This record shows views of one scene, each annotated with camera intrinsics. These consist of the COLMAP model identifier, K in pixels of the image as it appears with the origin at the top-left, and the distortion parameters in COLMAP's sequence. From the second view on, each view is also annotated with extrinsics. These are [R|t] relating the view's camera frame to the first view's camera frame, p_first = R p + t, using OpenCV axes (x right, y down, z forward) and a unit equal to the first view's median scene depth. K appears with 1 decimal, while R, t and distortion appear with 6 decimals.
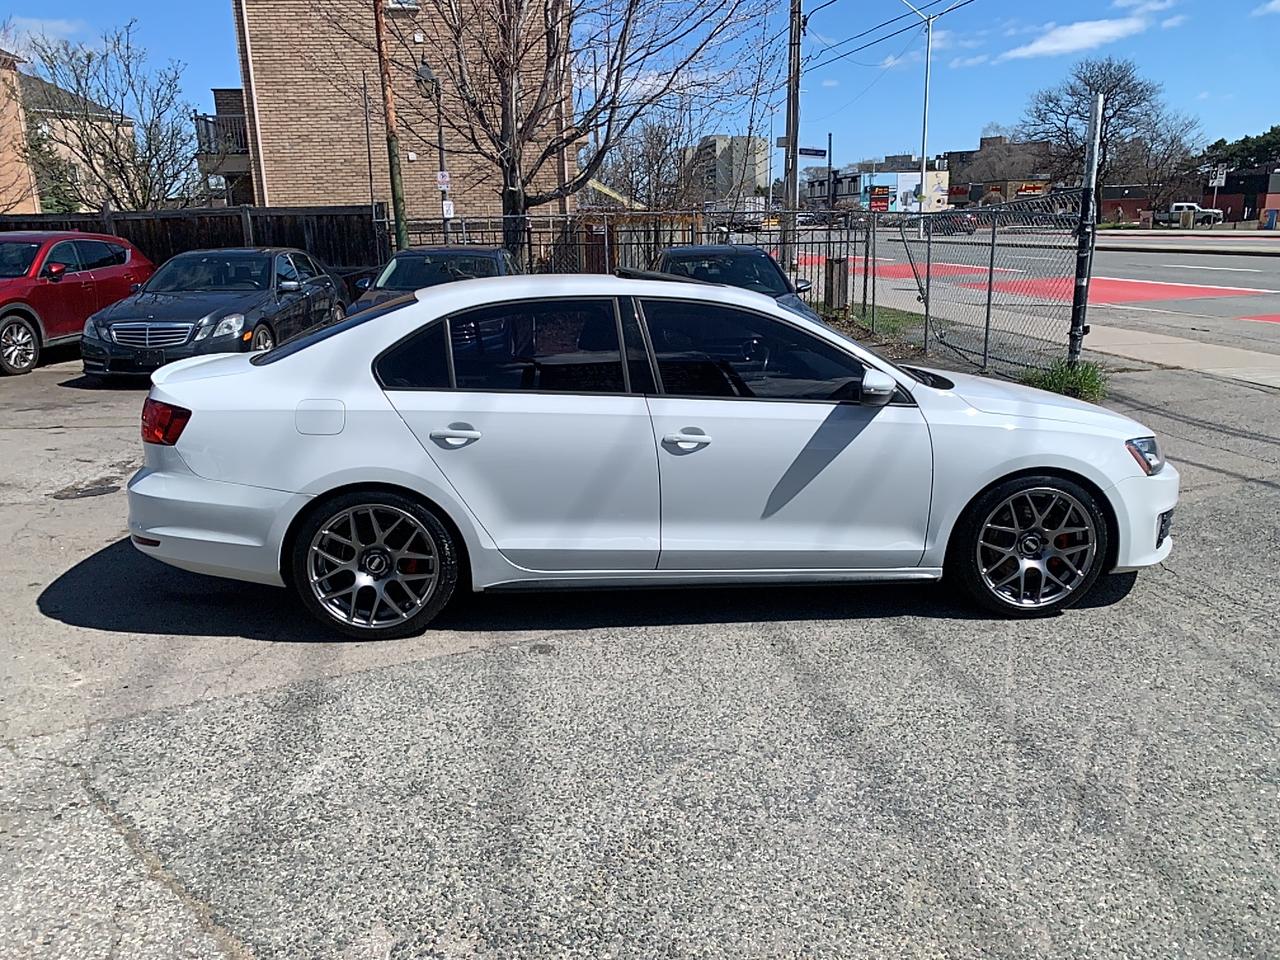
lens RADIAL K [[978.0, 0, 631.8], [0, 978.0, 462.6], [0, 0, 1]] dist [0.013022, -0.007371]
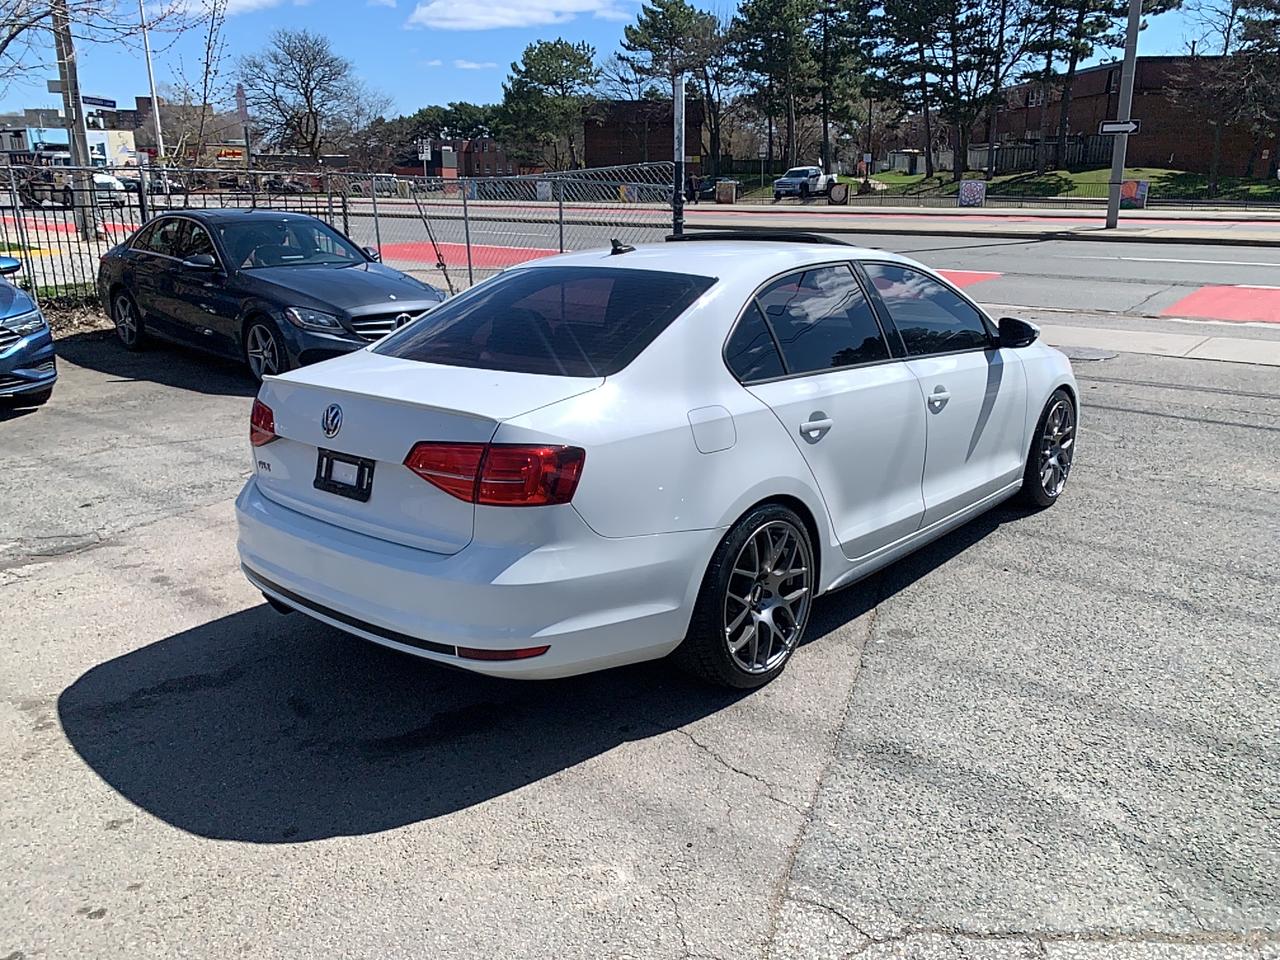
lens RADIAL K [[978.0, 0, 631.8], [0, 978.0, 462.6], [0, 0, 1]] dist [0.013022, -0.007371]
pose [[0.713646, -0.172341, 0.678975, -0.853489], [0.150563, 0.984348, 0.091601, -0.096085], [-0.684134, 0.036858, 0.728424, 0.447401]]
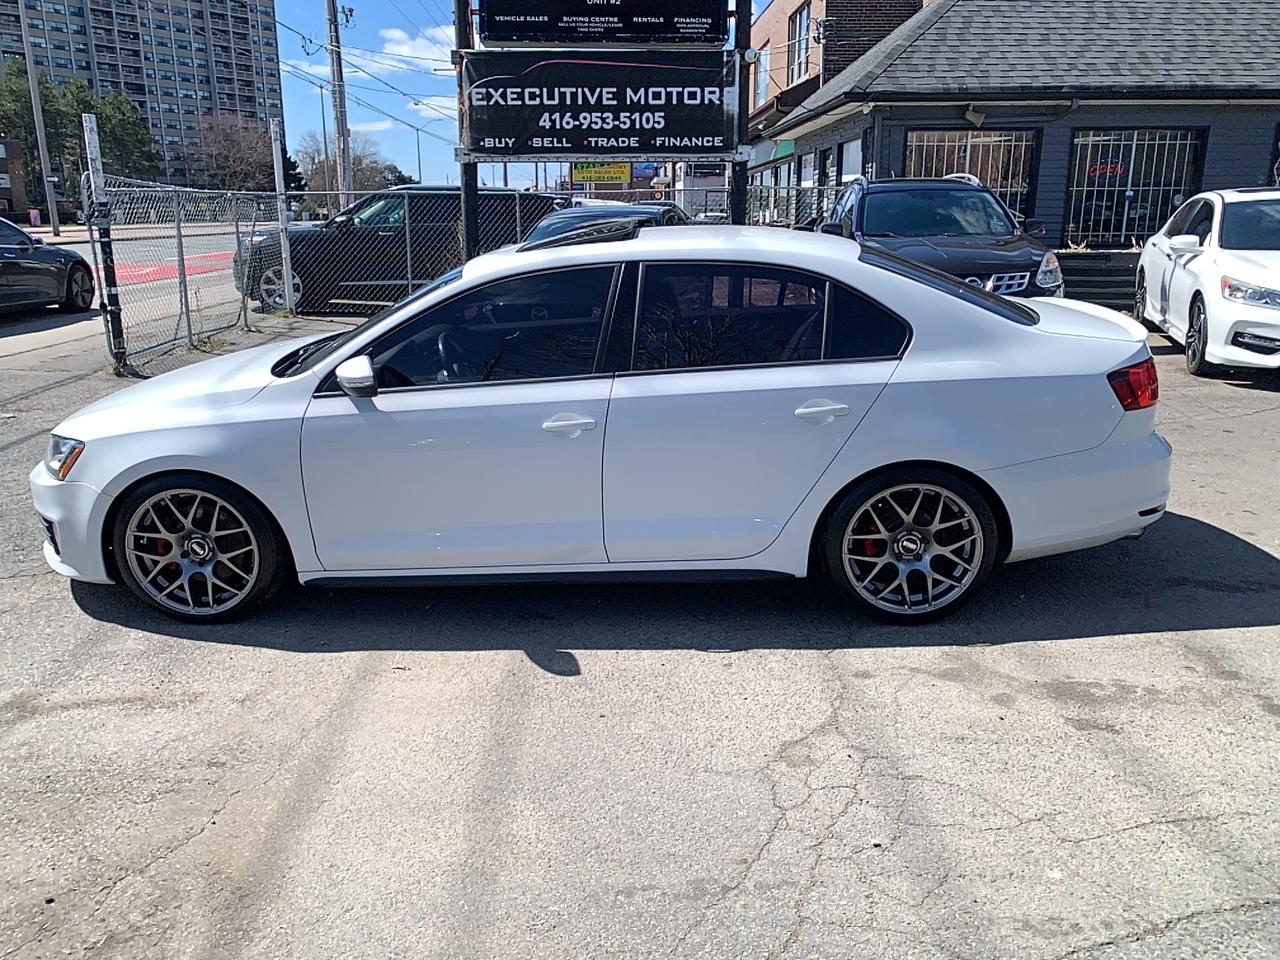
lens RADIAL K [[978.0, 0, 631.8], [0, 978.0, 462.6], [0, 0, 1]] dist [0.013022, -0.007371]
pose [[-0.993654, -0.000241, 0.112477, -0.129202], [0.052121, 0.885161, 0.462356, -0.480053], [-0.099671, 0.465285, -0.879532, 2.162804]]
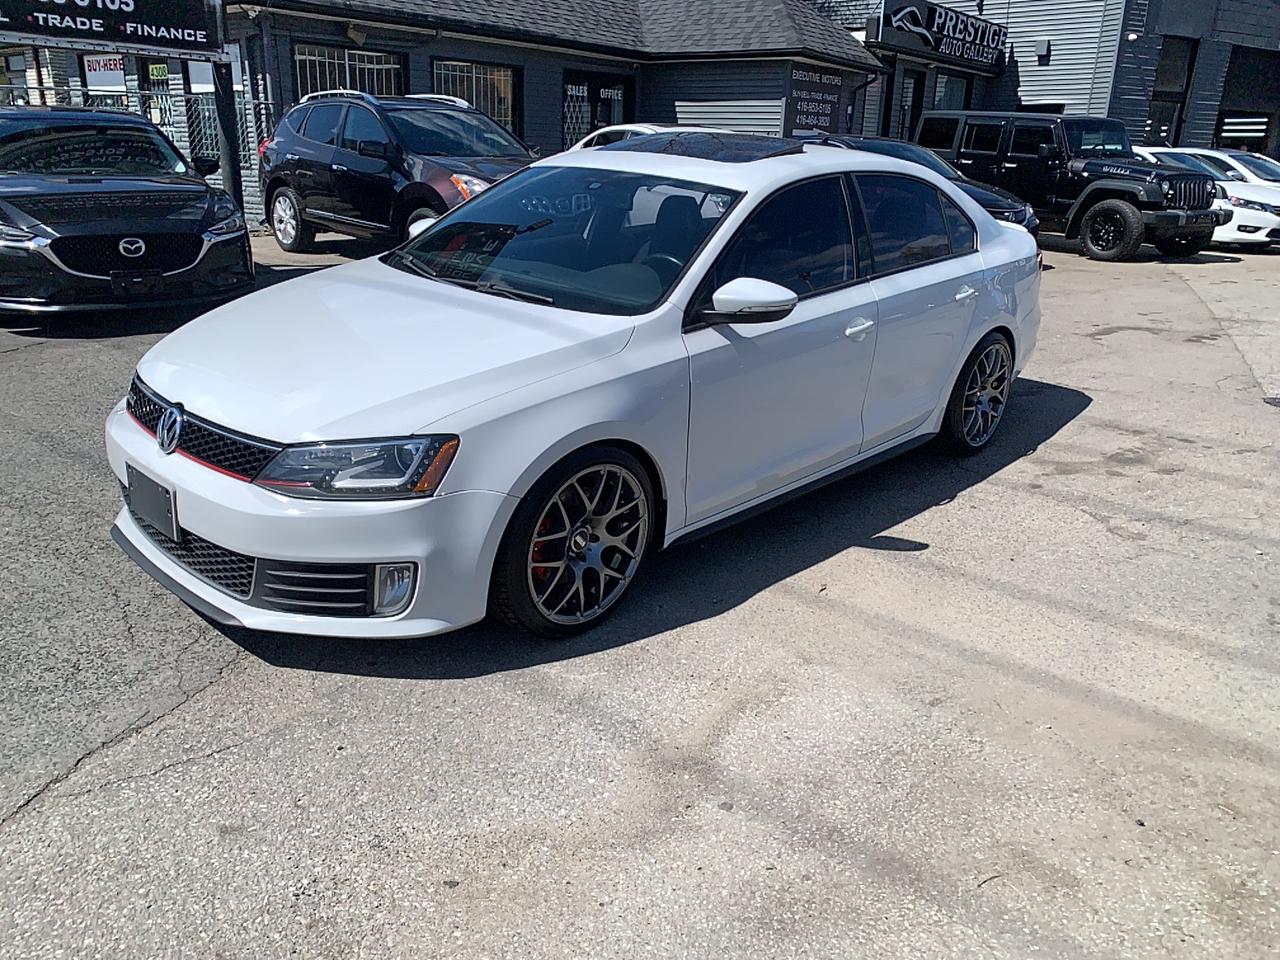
lens RADIAL K [[978.0, 0, 631.8], [0, 978.0, 462.6], [0, 0, 1]] dist [0.013022, -0.007371]
pose [[-0.739673, 0.205693, -0.640760, 0.814005], [-0.170238, 0.863984, 0.473868, -0.404972], [0.651078, 0.459589, -0.604049, 1.866231]]
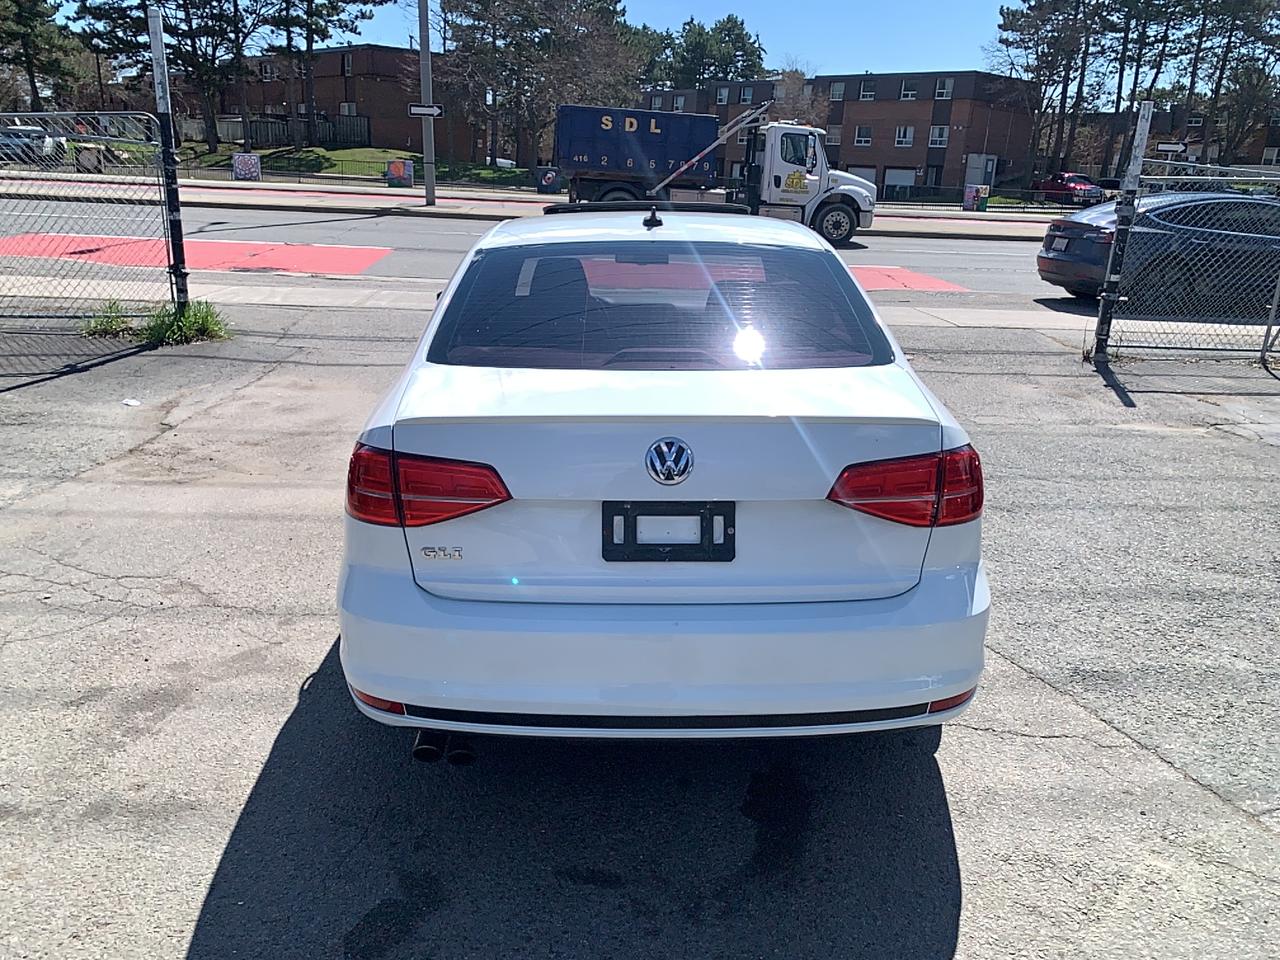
lens RADIAL K [[978.0, 0, 631.8], [0, 978.0, 462.6], [0, 0, 1]] dist [0.013022, -0.007371]
pose [[0.058768, -0.258126, 0.964322, -1.011412], [0.191318, 0.950998, 0.242900, -0.220829], [-0.979767, 0.170217, 0.105272, 1.090677]]
